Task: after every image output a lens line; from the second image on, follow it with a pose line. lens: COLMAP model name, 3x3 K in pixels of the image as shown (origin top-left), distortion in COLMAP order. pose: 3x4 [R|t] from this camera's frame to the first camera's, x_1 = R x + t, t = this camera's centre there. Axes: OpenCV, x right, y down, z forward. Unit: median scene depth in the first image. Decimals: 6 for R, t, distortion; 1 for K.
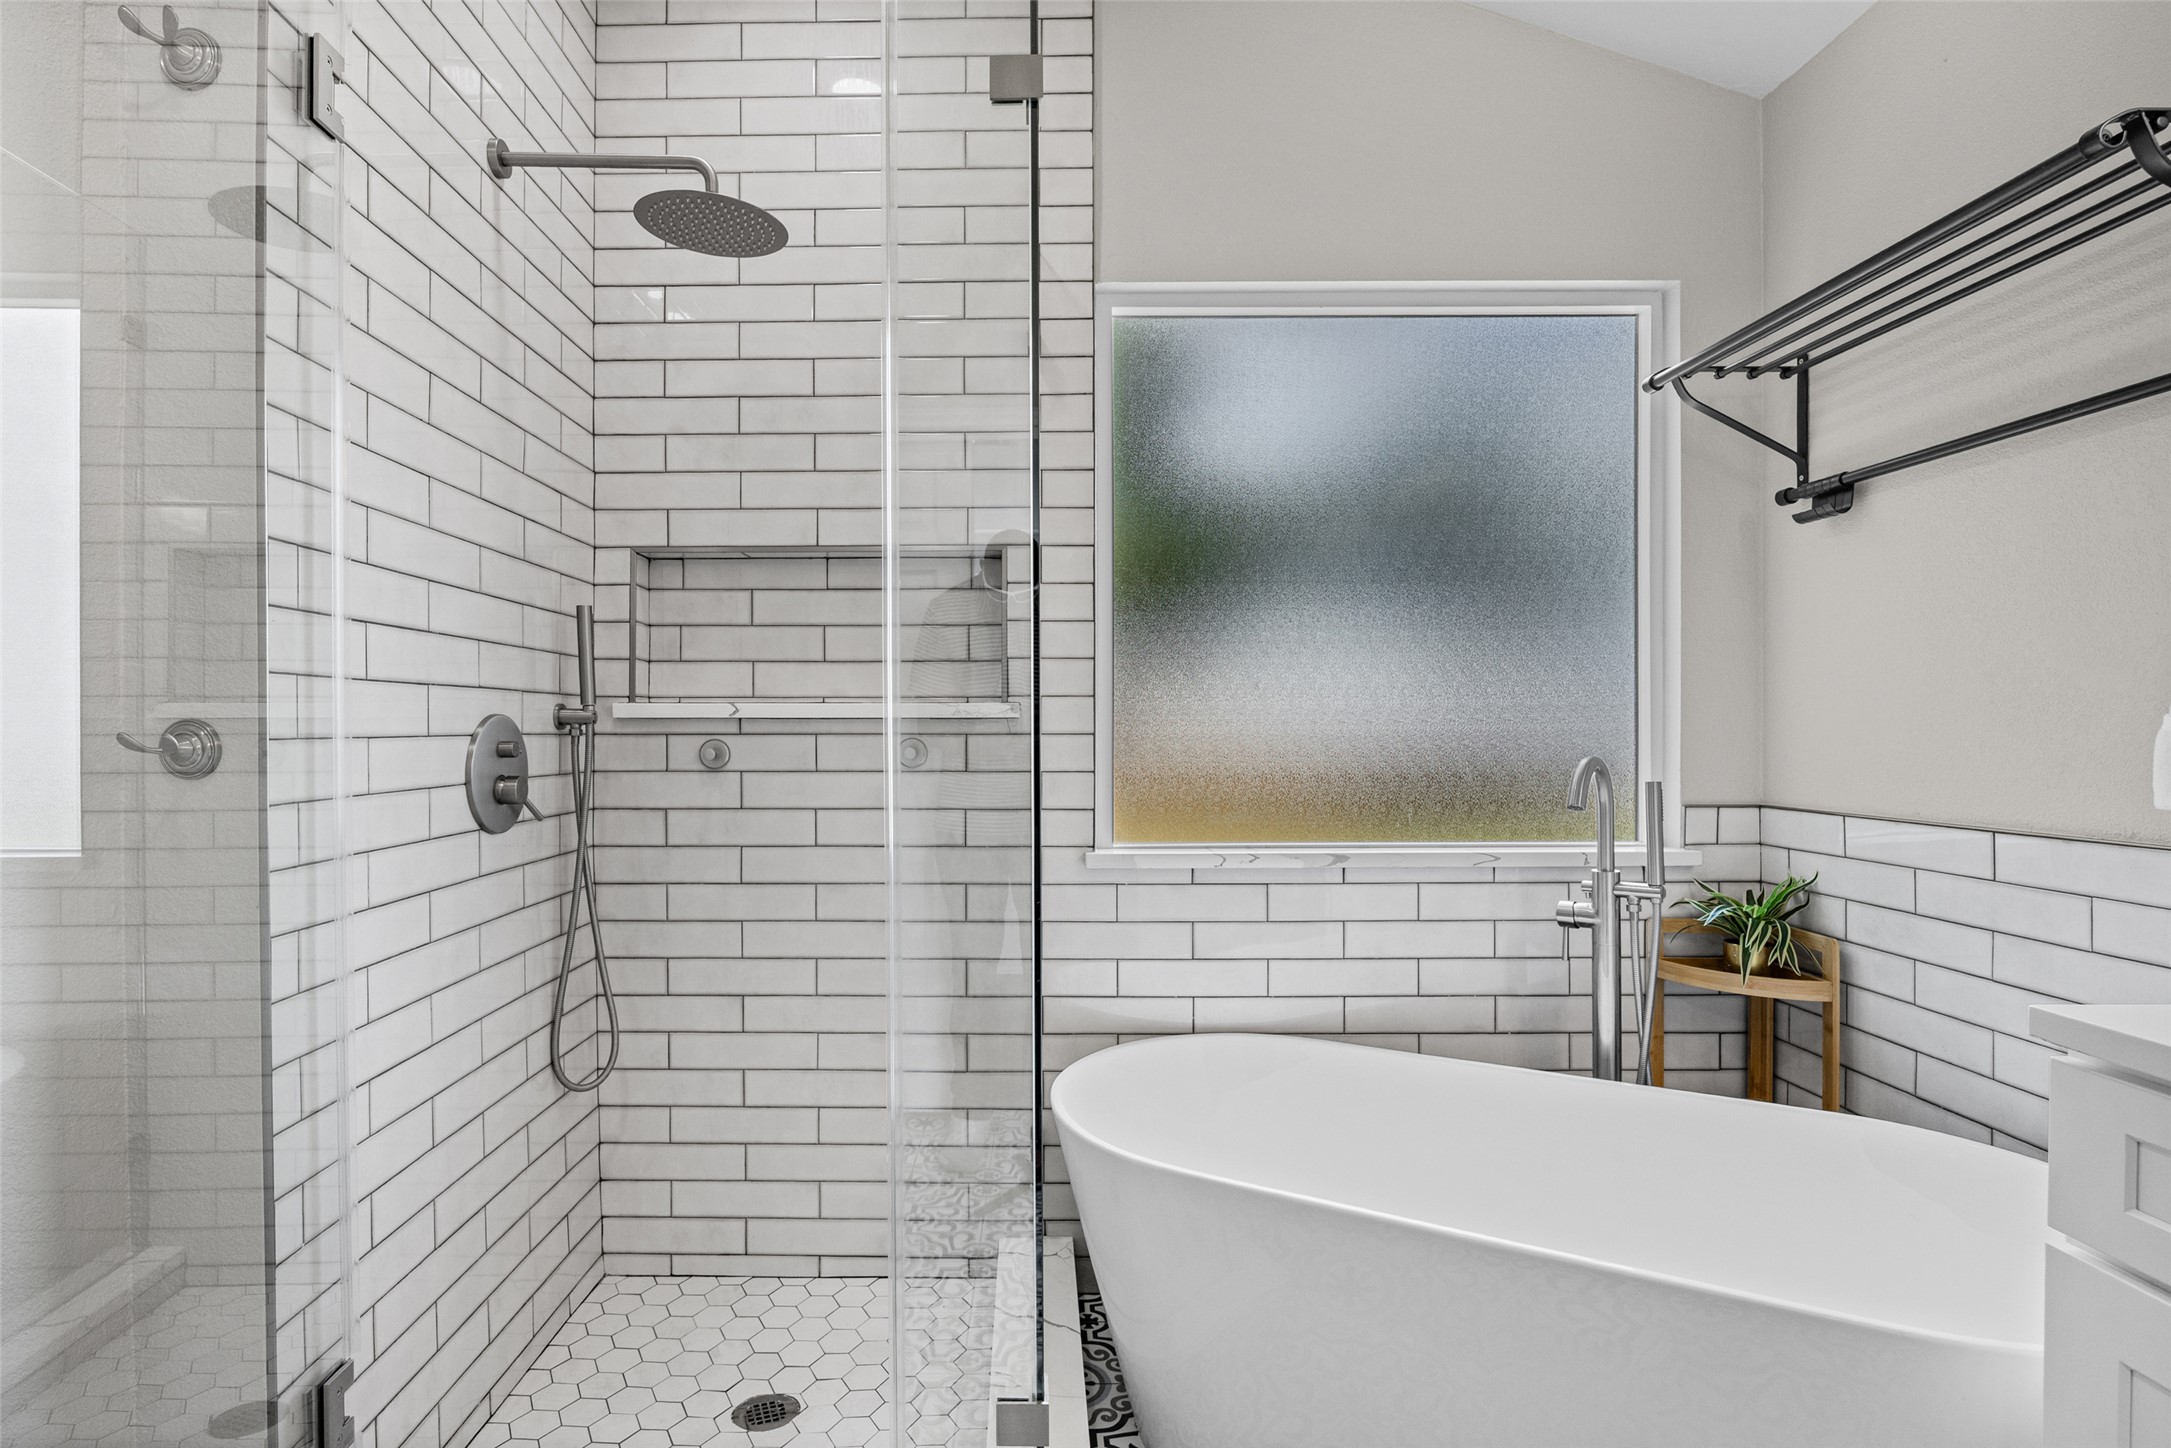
lens RADIAL K [[1077.5, 0, 1086.8], [0, 1077.5, 734.4], [0, 0, 1]] dist [-0.000520, 0.000013]
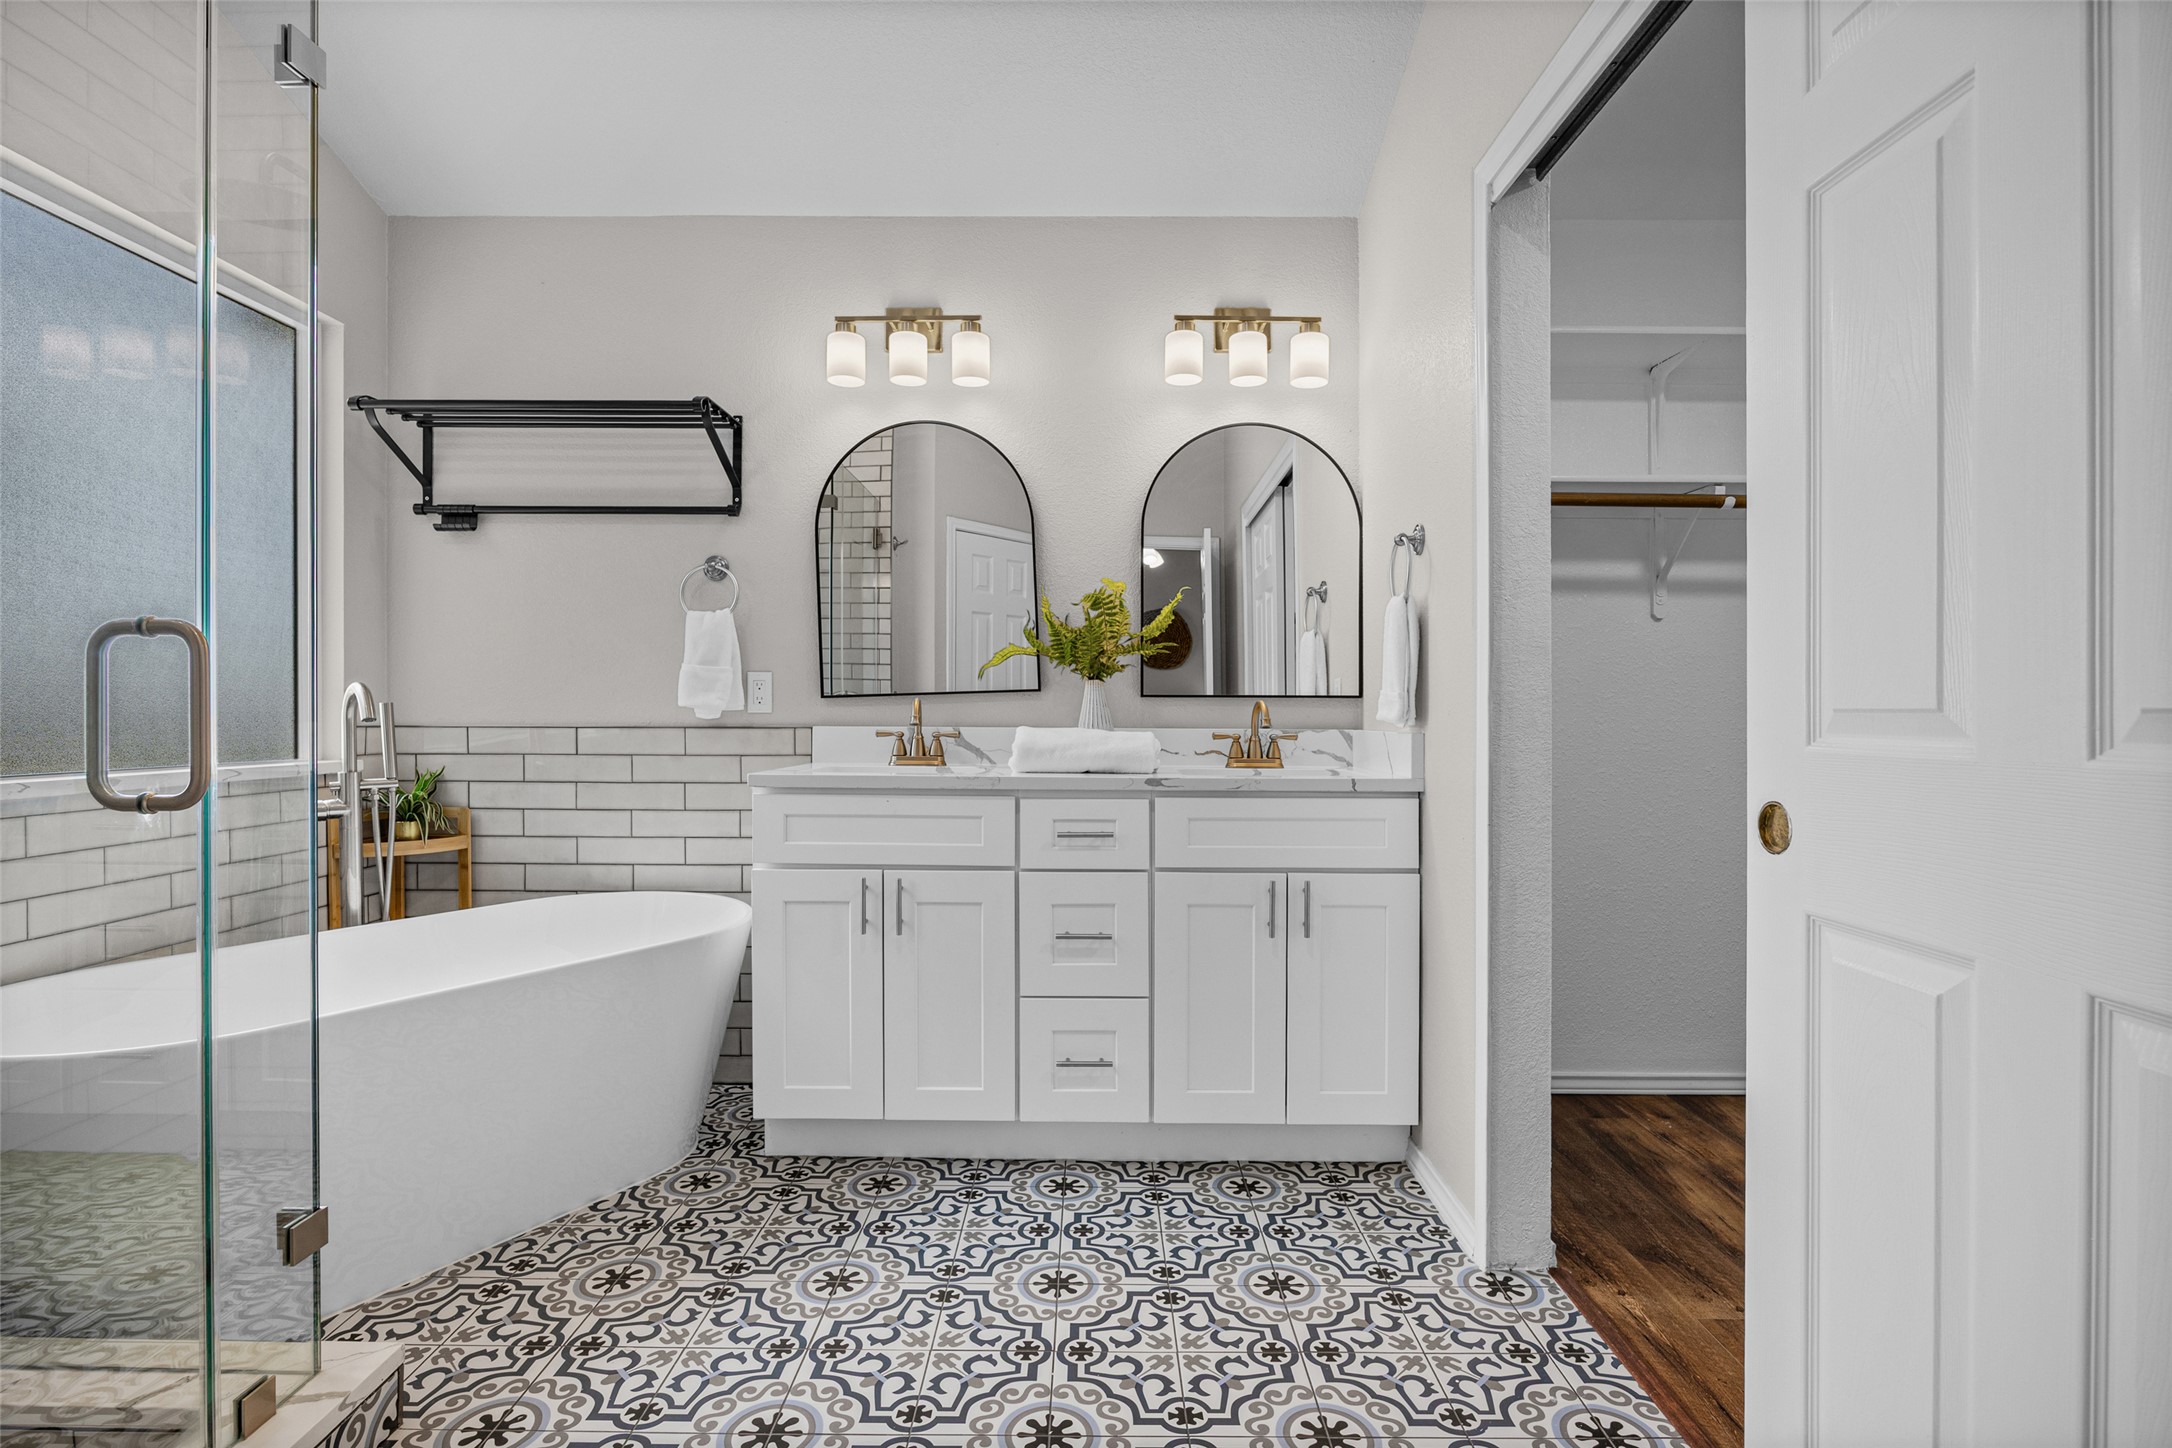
lens RADIAL K [[1078.0, 0, 1081.6], [0, 1078.0, 723.2], [0, 0, 1]] dist [-0.000520, 0.000013]
pose [[0.000680, -0.003830, 0.999992, -0.811946], [0.006452, 0.999972, 0.003826, 0.067490], [-0.999979, 0.006449, 0.000705, 0.118347]]
